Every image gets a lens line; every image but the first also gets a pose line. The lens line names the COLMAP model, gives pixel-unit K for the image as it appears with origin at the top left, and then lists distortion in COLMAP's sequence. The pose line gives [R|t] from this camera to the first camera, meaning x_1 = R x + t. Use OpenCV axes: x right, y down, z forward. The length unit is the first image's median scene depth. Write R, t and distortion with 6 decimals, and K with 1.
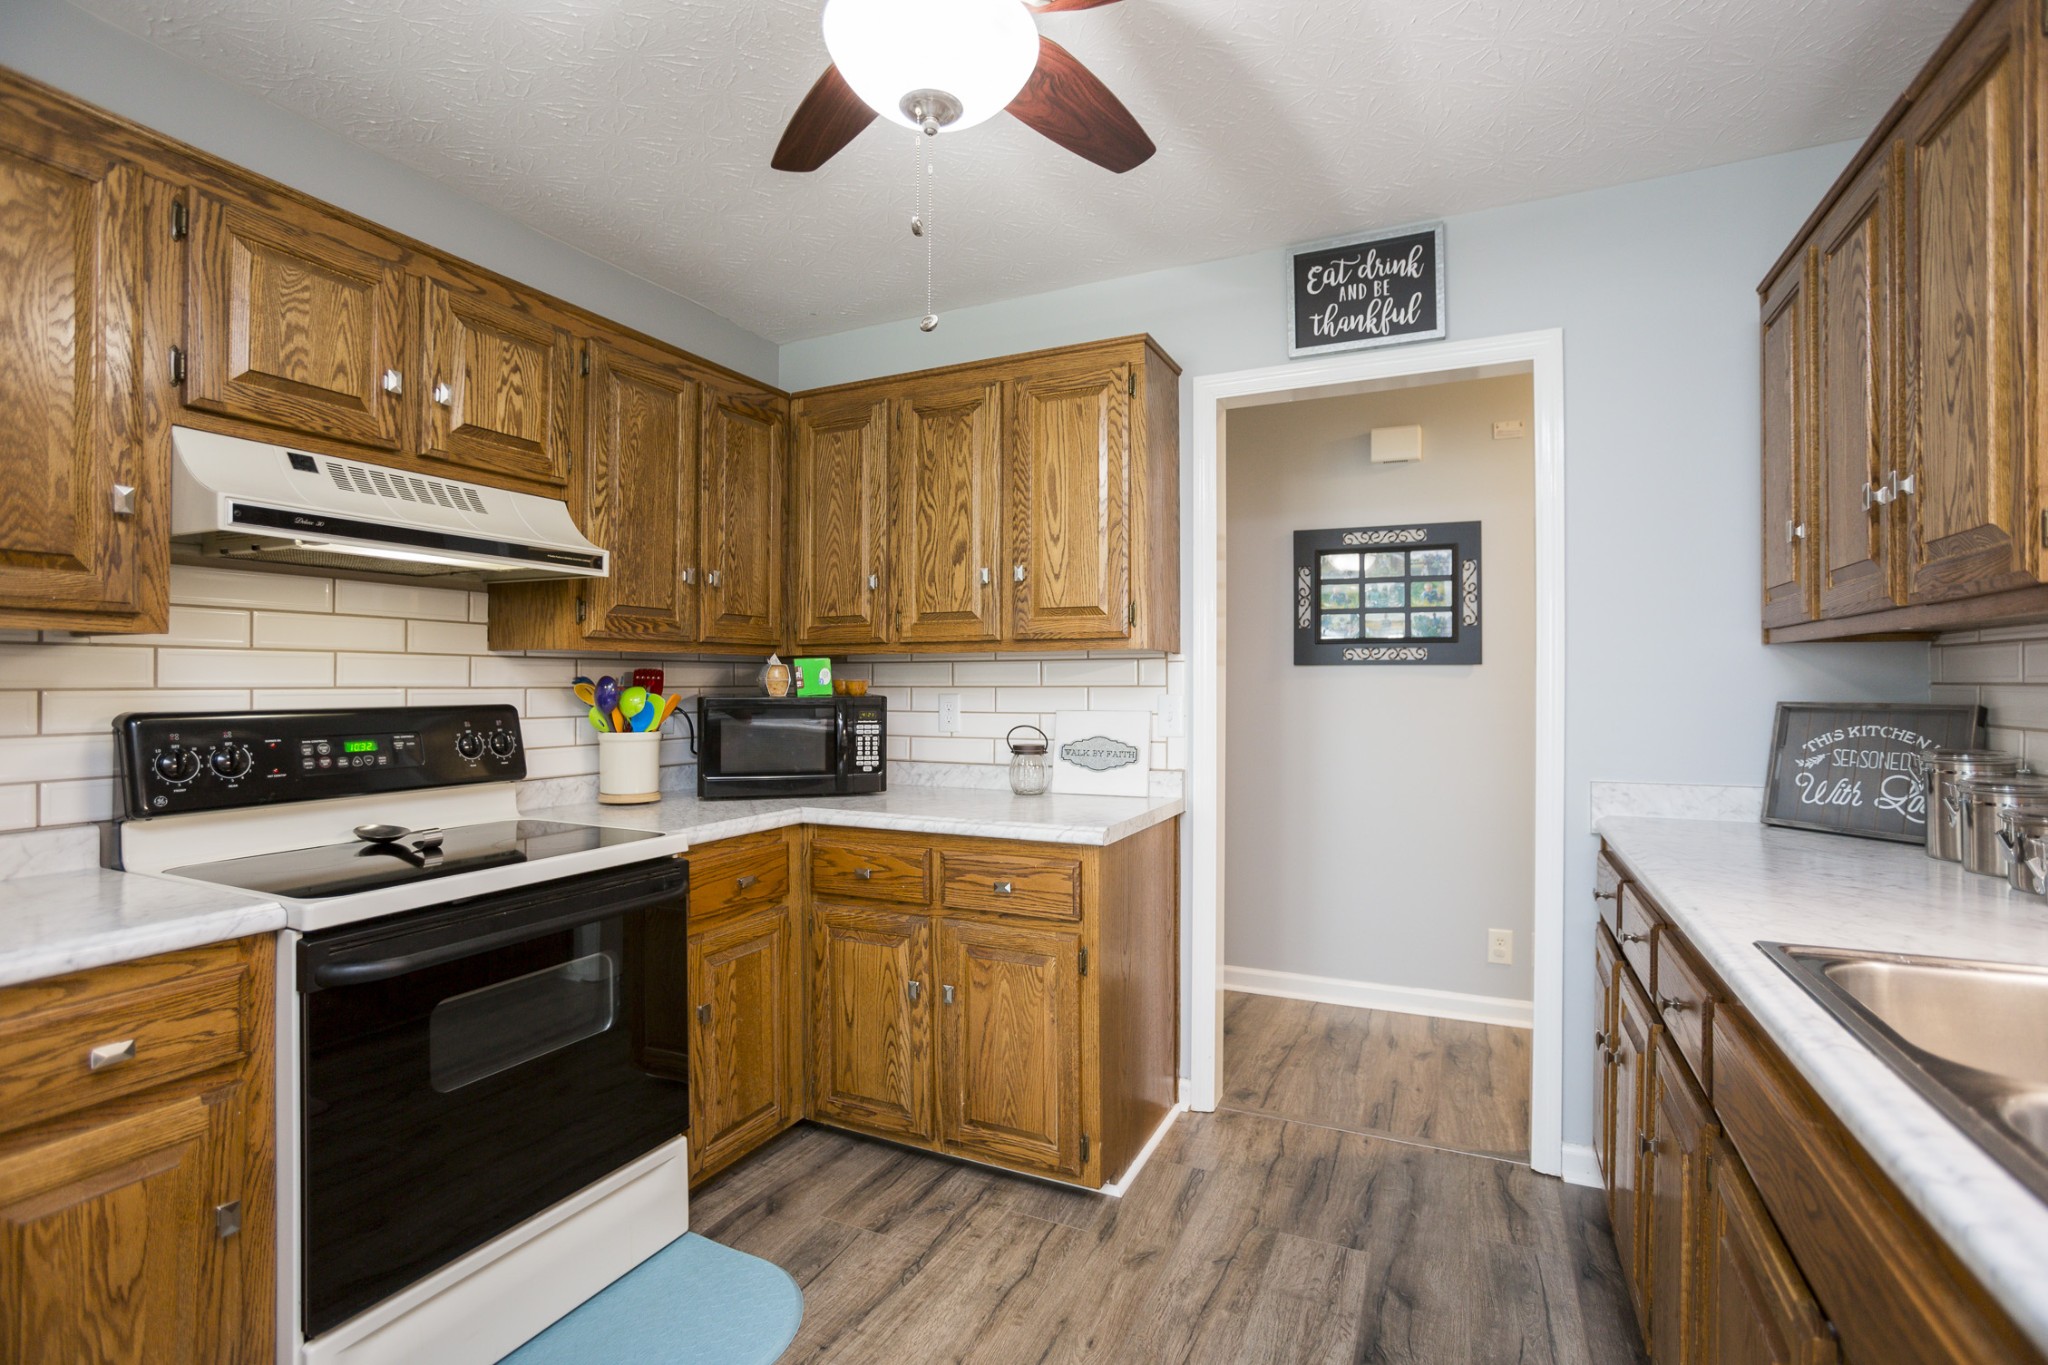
lens RADIAL K [[947.6, 0, 1007.1], [0, 947.6, 683.6], [0, 0, 1]] dist [-0.043732, 0.013378]
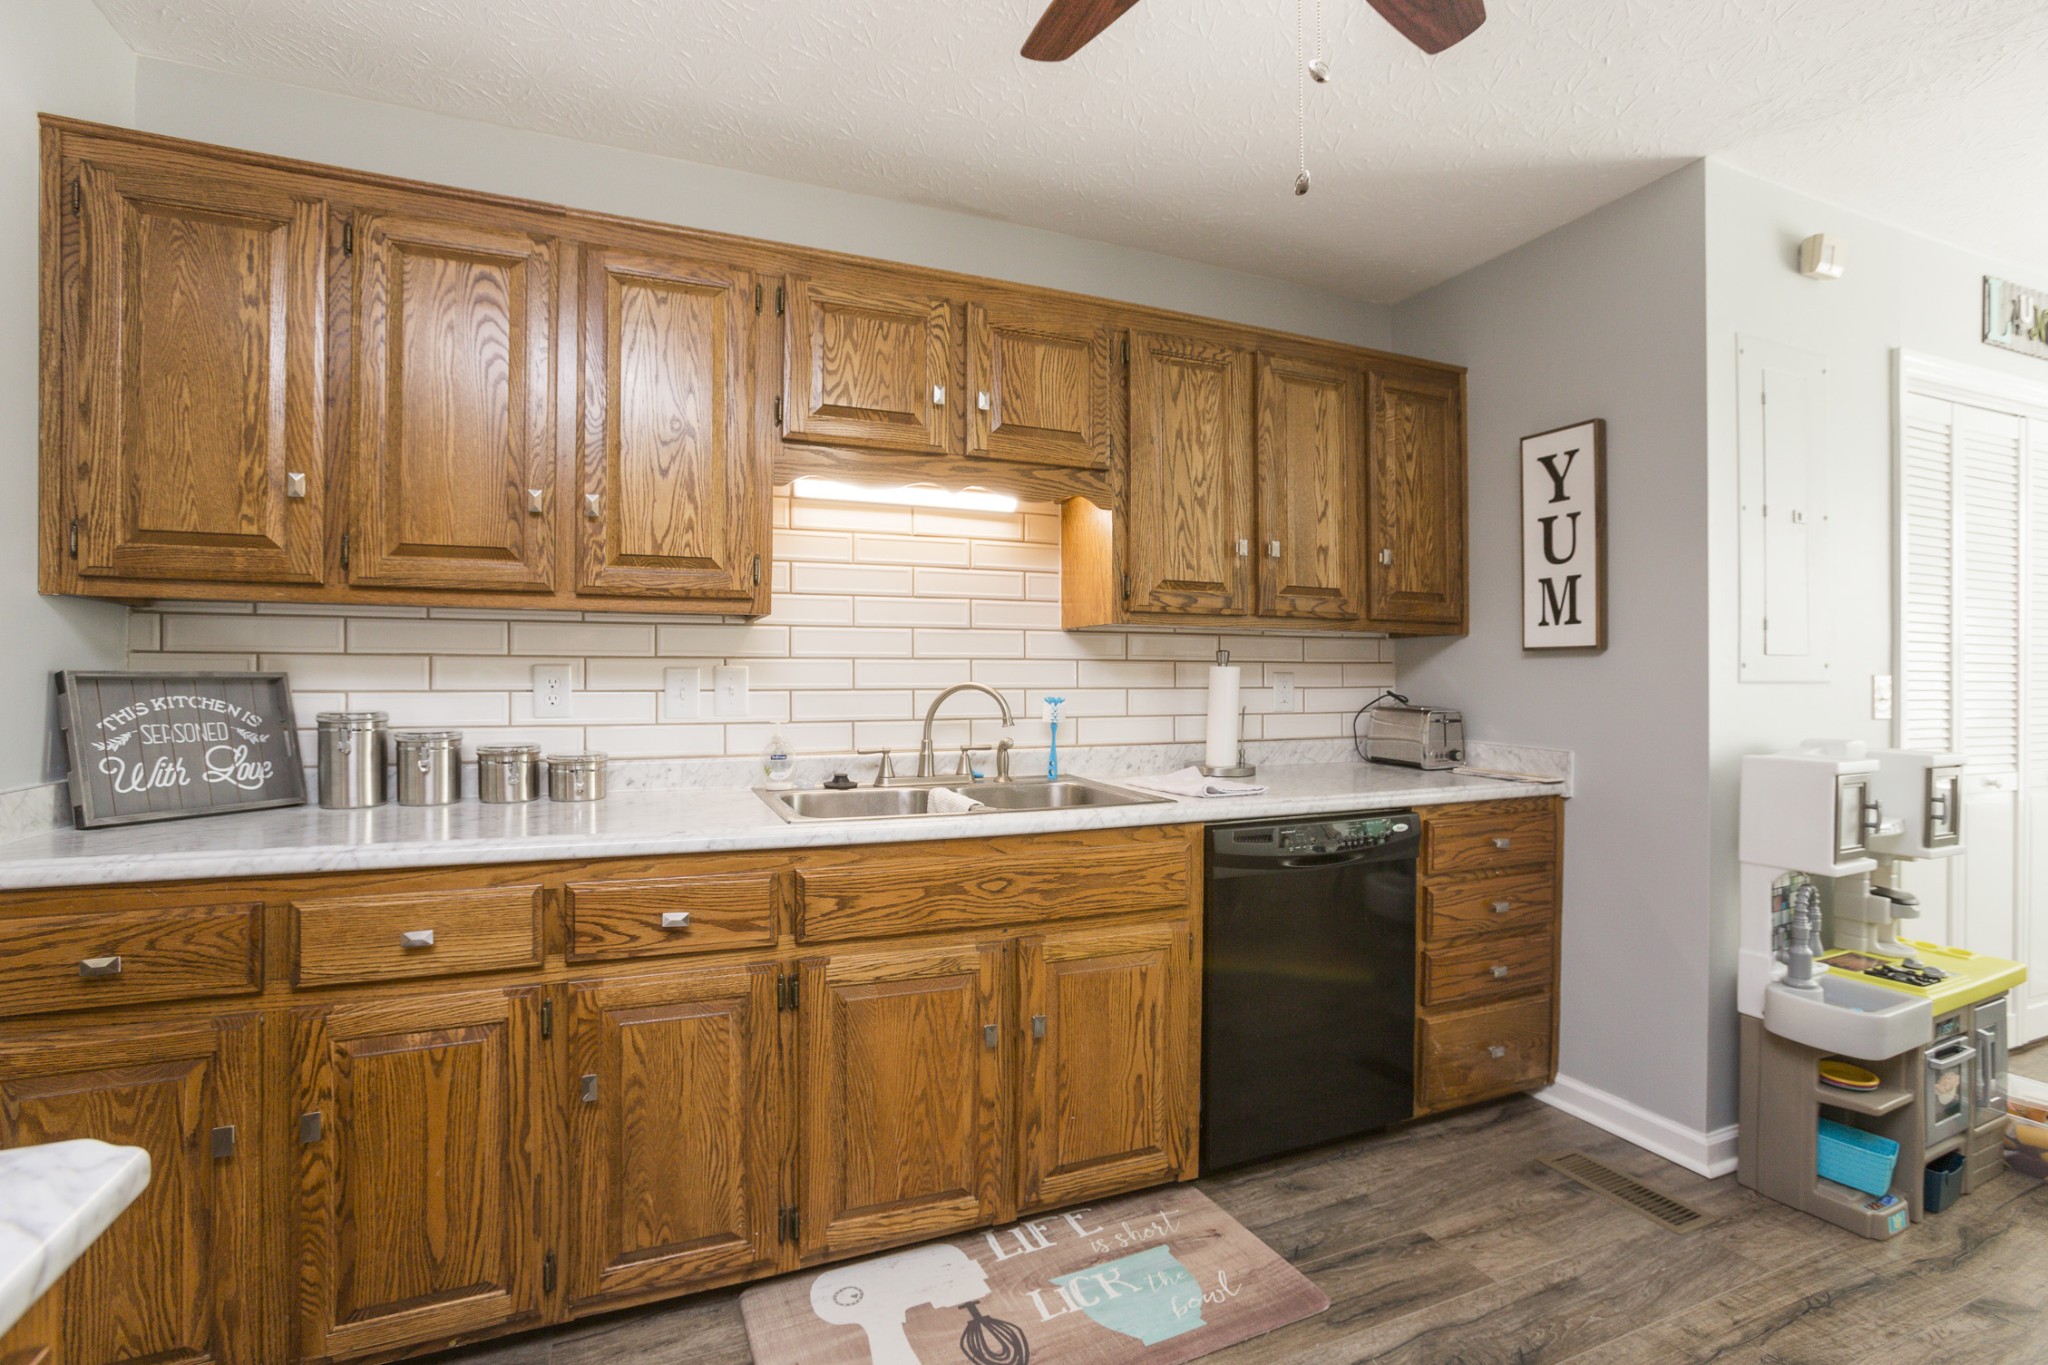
lens RADIAL K [[947.6, 0, 1002.6], [0, 947.6, 687.9], [0, 0, 1]] dist [-0.043732, 0.013378]
pose [[-0.744804, -0.005502, 0.667261, -0.232555], [-0.001195, 0.999975, 0.006911, 0.025423], [-0.667283, 0.004350, -0.744792, 0.948876]]
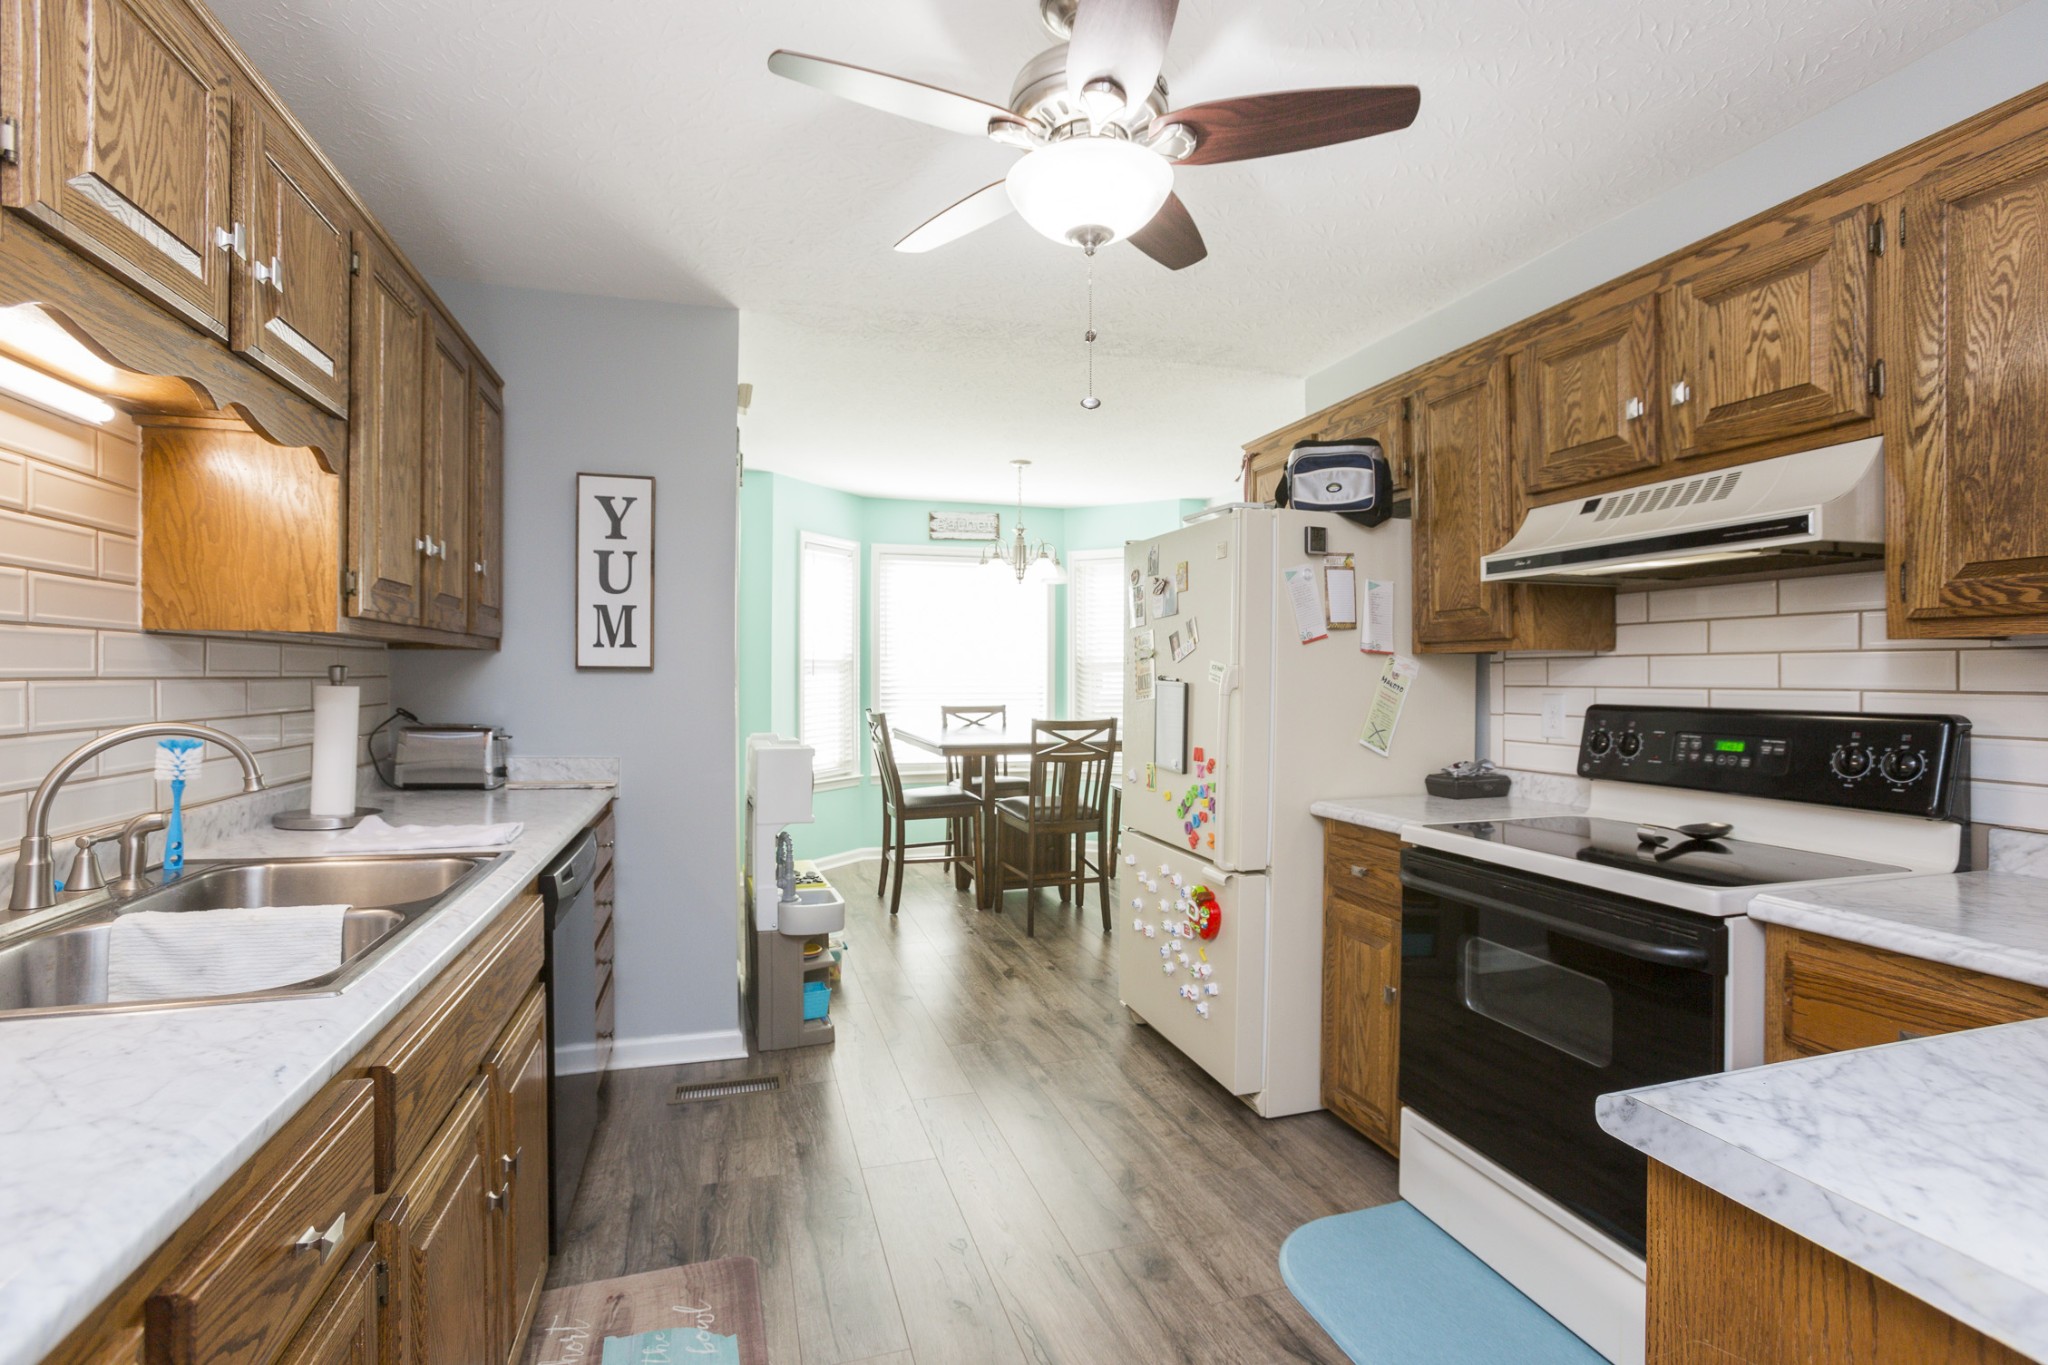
lens RADIAL K [[947.6, 0, 1074.3], [0, 947.6, 687.7], [0, 0, 1]] dist [-0.043732, 0.013378]
pose [[-0.706164, 0.004952, -0.708031, 0.451852], [-0.004854, 0.999918, 0.011835, -0.004640], [0.708032, 0.011794, -0.706082, 1.017529]]
